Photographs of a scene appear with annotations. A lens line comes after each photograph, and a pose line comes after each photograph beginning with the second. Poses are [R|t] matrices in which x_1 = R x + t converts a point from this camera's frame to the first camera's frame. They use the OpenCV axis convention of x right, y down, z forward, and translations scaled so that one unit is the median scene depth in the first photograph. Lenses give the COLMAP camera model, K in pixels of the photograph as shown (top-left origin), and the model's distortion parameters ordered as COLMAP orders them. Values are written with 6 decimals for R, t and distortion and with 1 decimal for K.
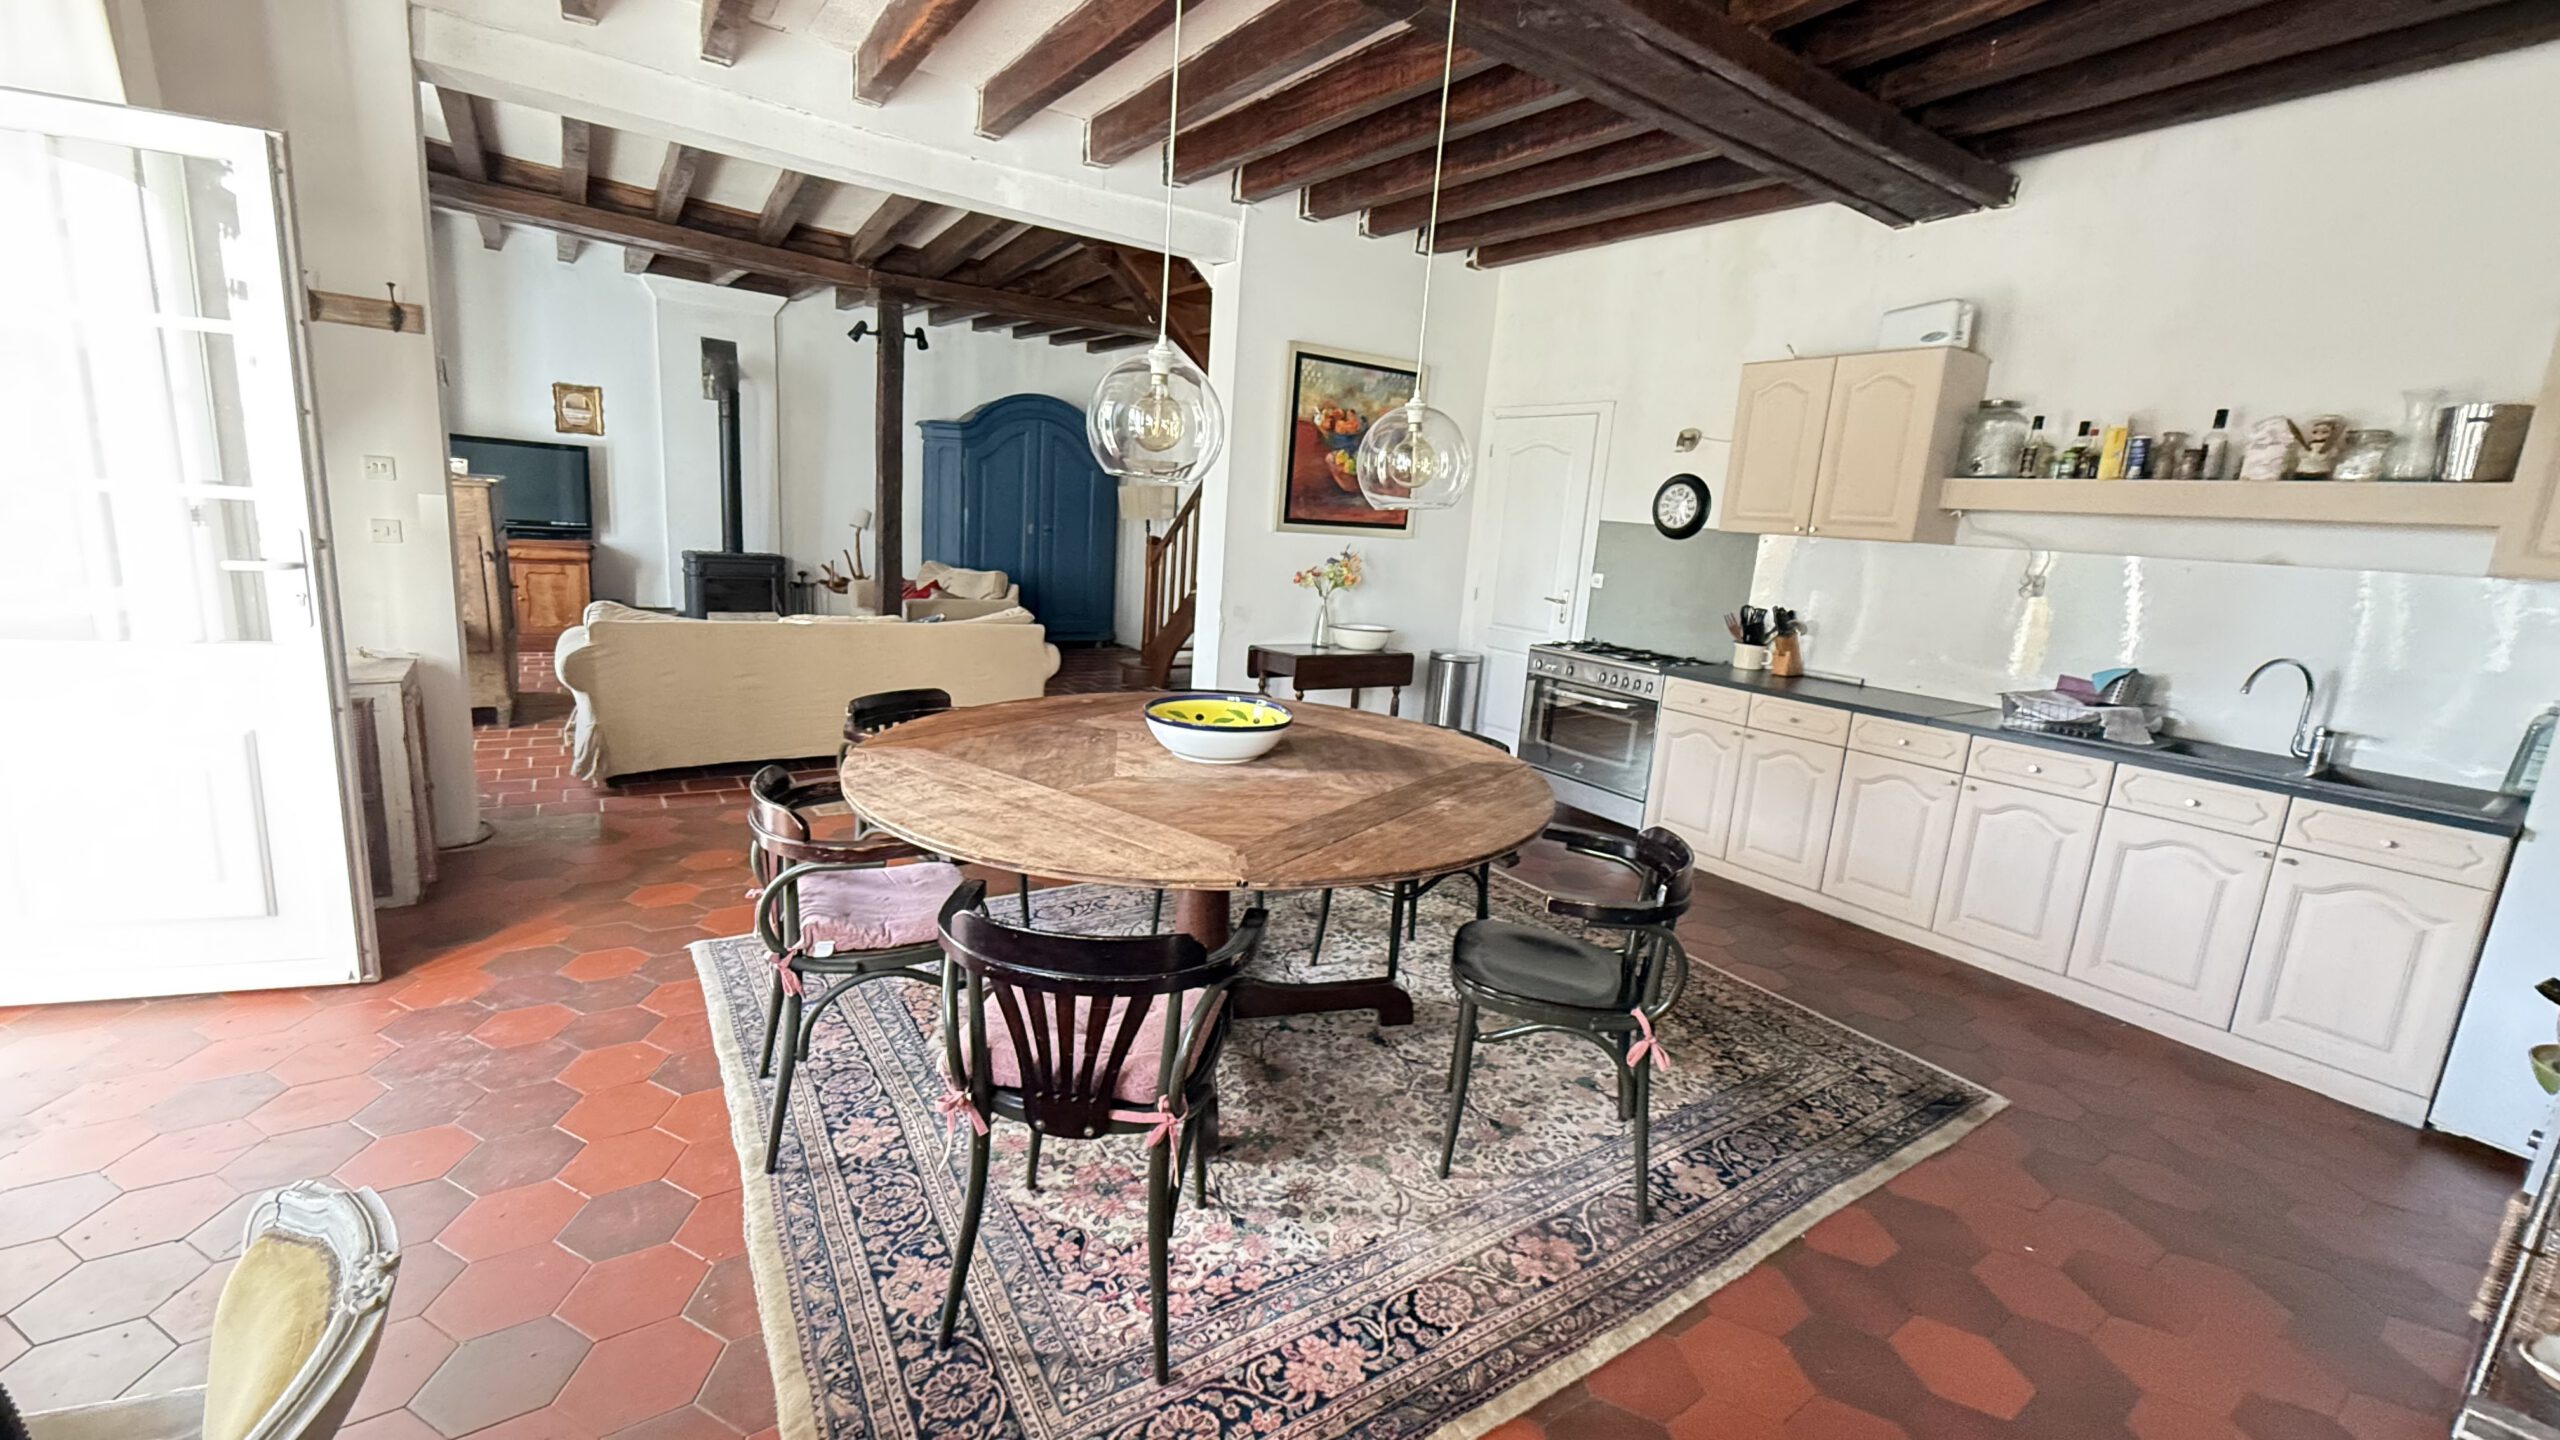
lens RADIAL K [[1038.9, 0, 1290.0], [0, 1038.9, 715.8], [0, 0, 1]] dist [-0.001560, 0.000011]
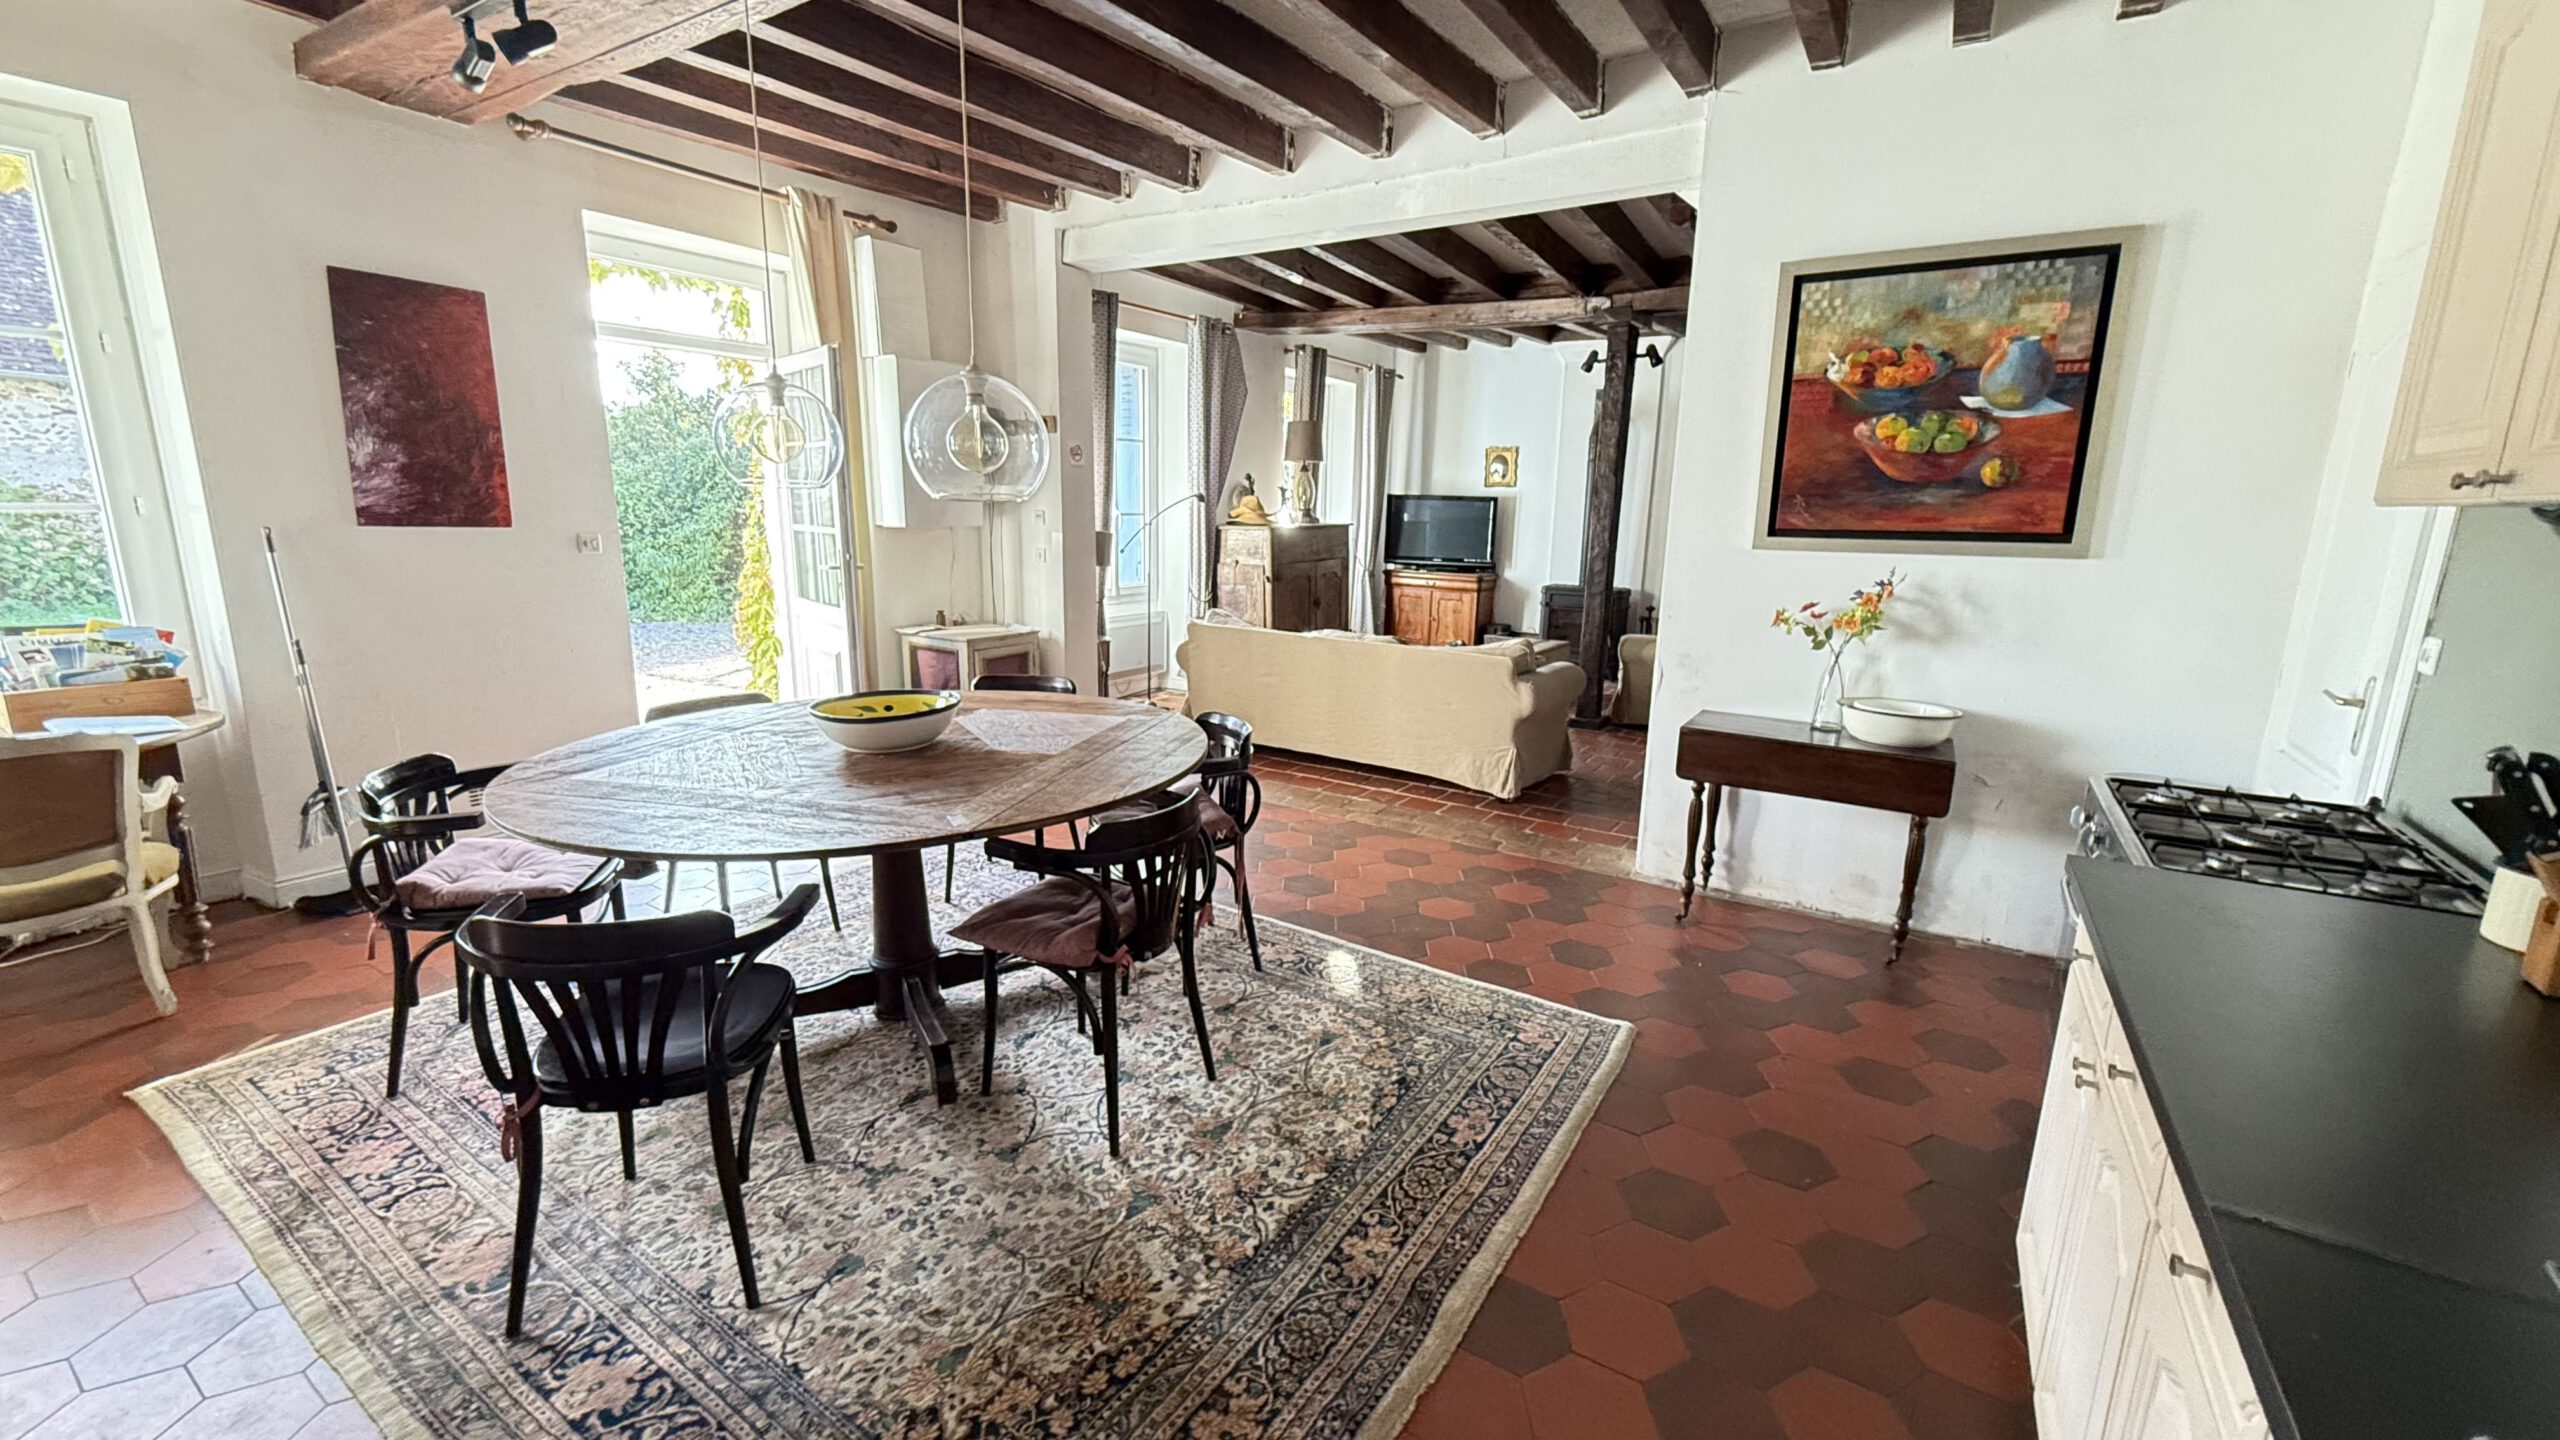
lens RADIAL K [[1038.9, 0, 1290.0], [0, 1038.9, 715.8], [0, 0, 1]] dist [-0.001560, 0.000011]
pose [[0.366550, 0.123099, -0.922219, 0.849920], [-0.167438, 0.983753, 0.064762, -0.104827], [0.915208, 0.130676, 0.381207, 0.788121]]
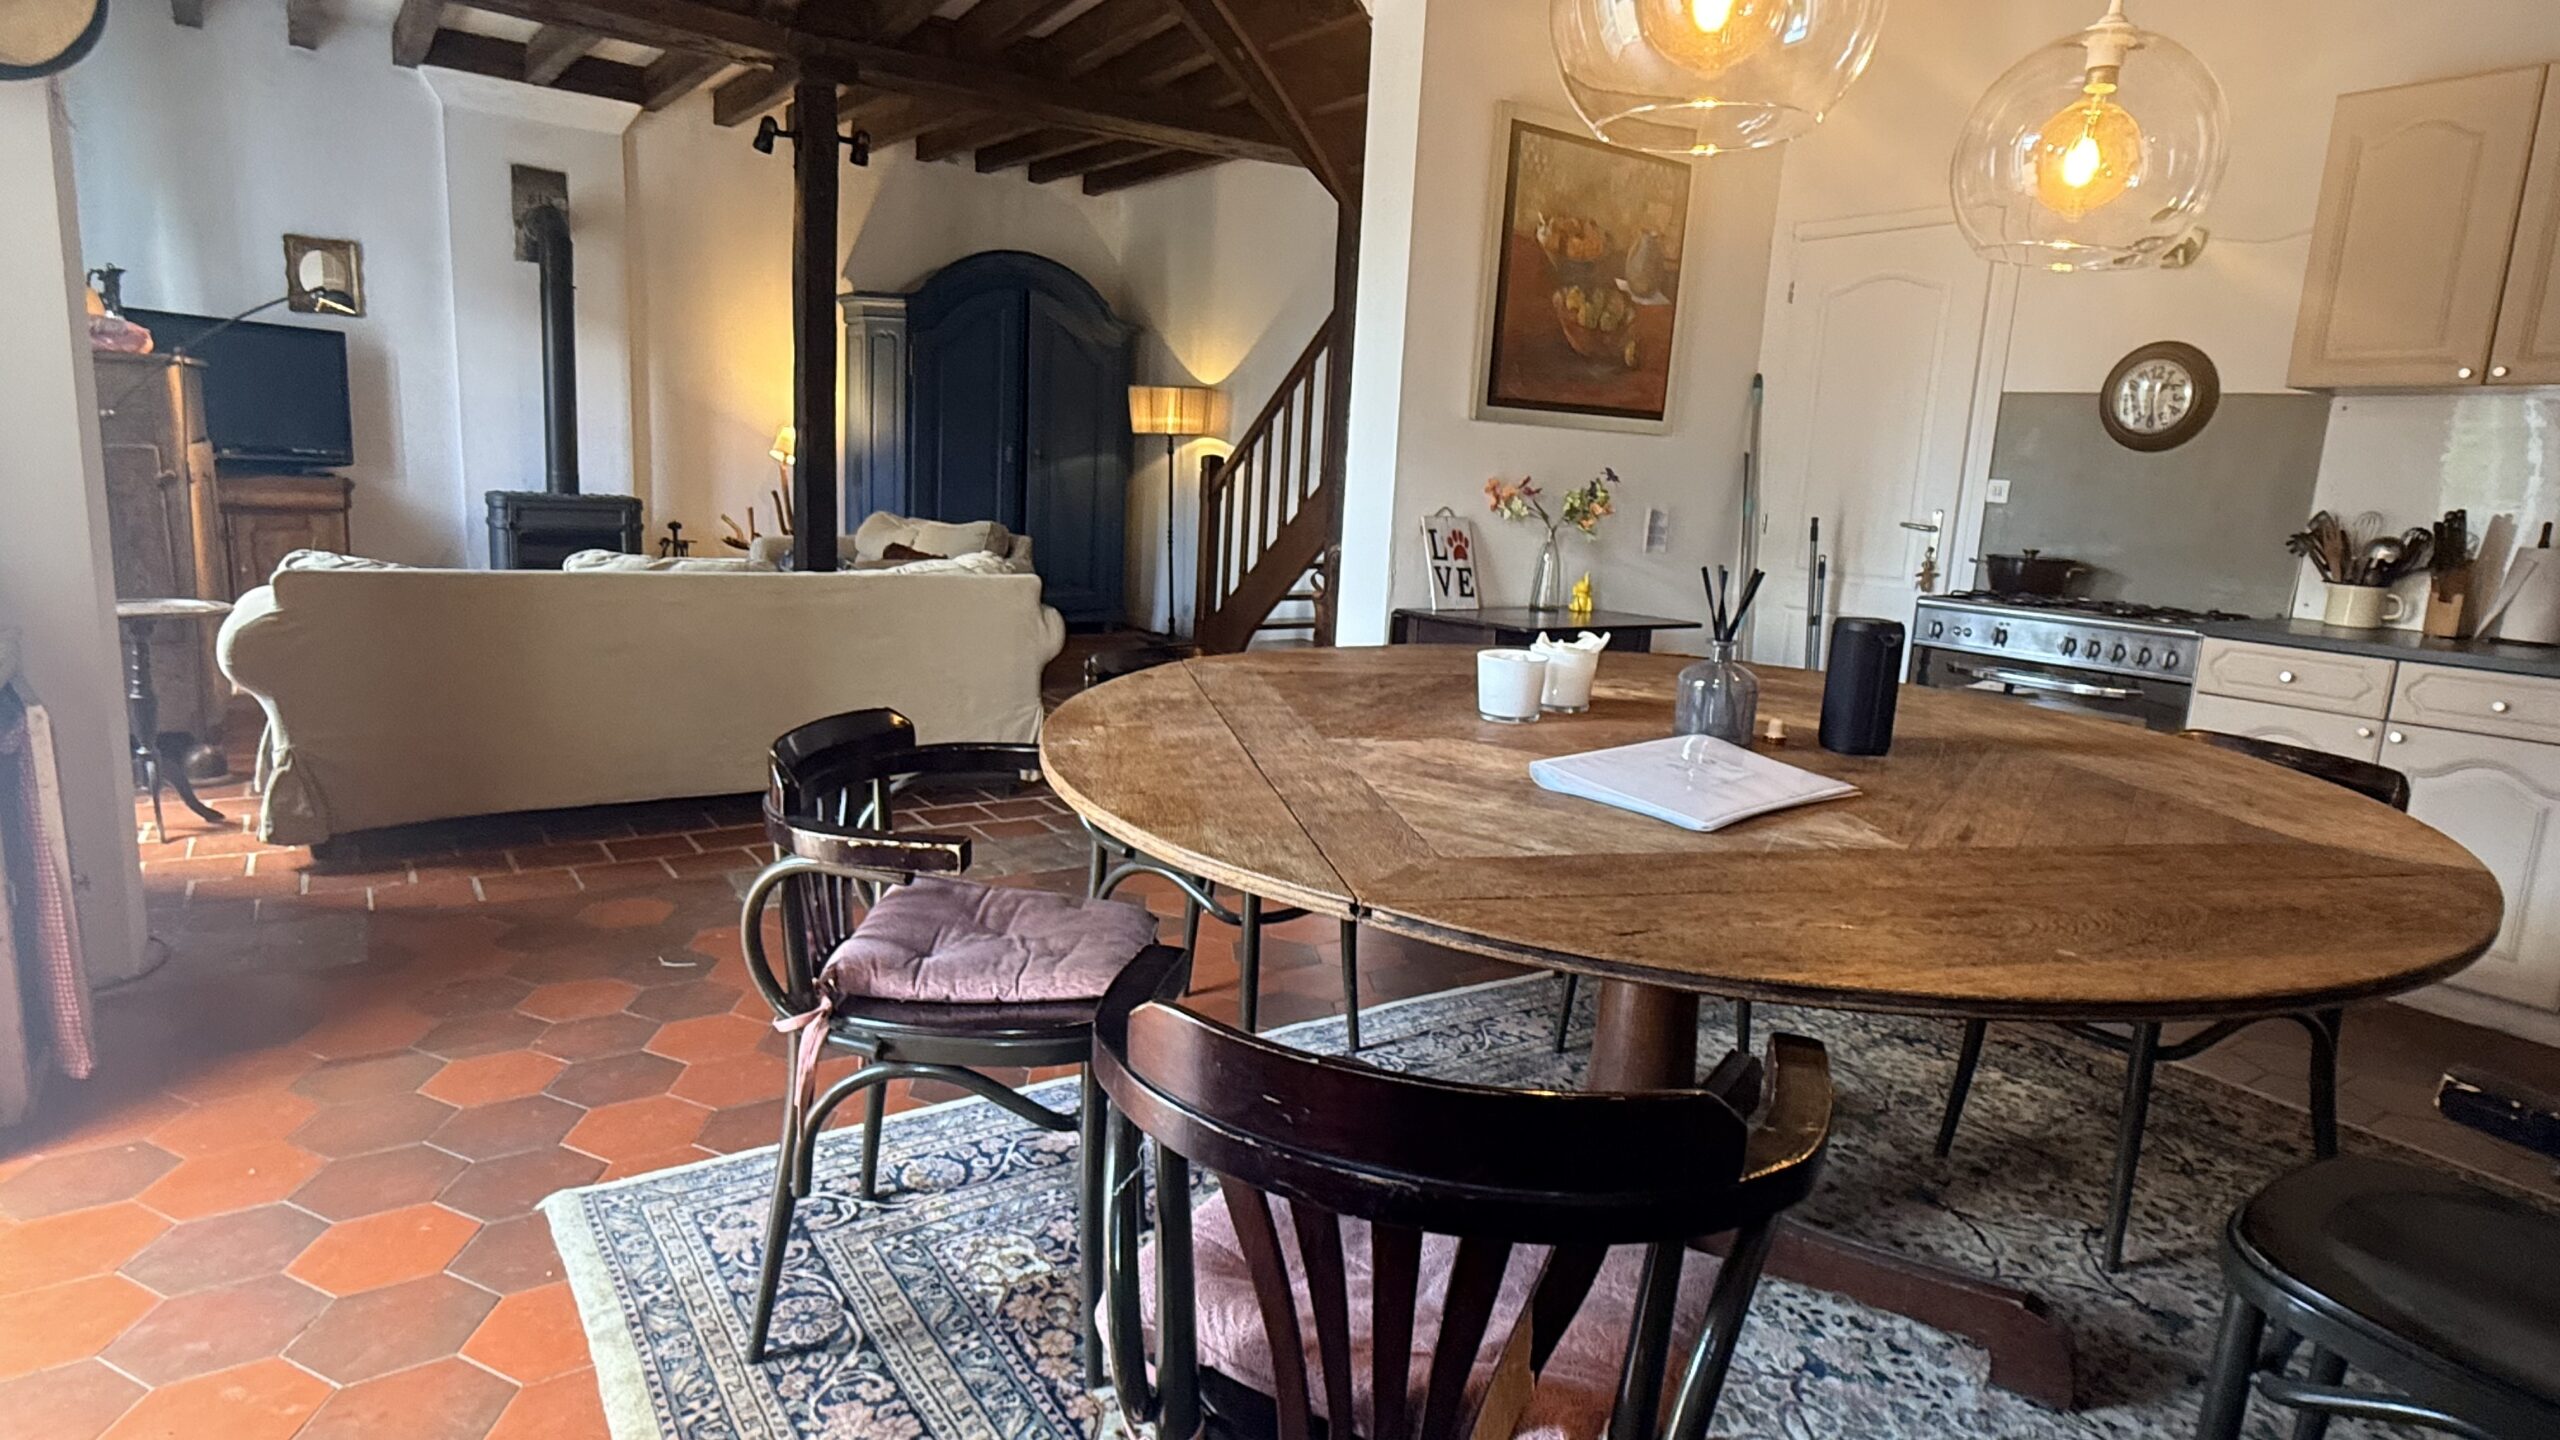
lens RADIAL K [[1384.7, 0, 1278.6], [0, 1384.7, 709.6], [0, 0, 1]] dist [0.002512, -0.000174]
pose [[0.999836, -0.018097, 0.000326, -0.218427], [0.018100, 0.999659, -0.018825, 0.009088], [0.000015, 0.018828, 0.999823, 0.319716]]
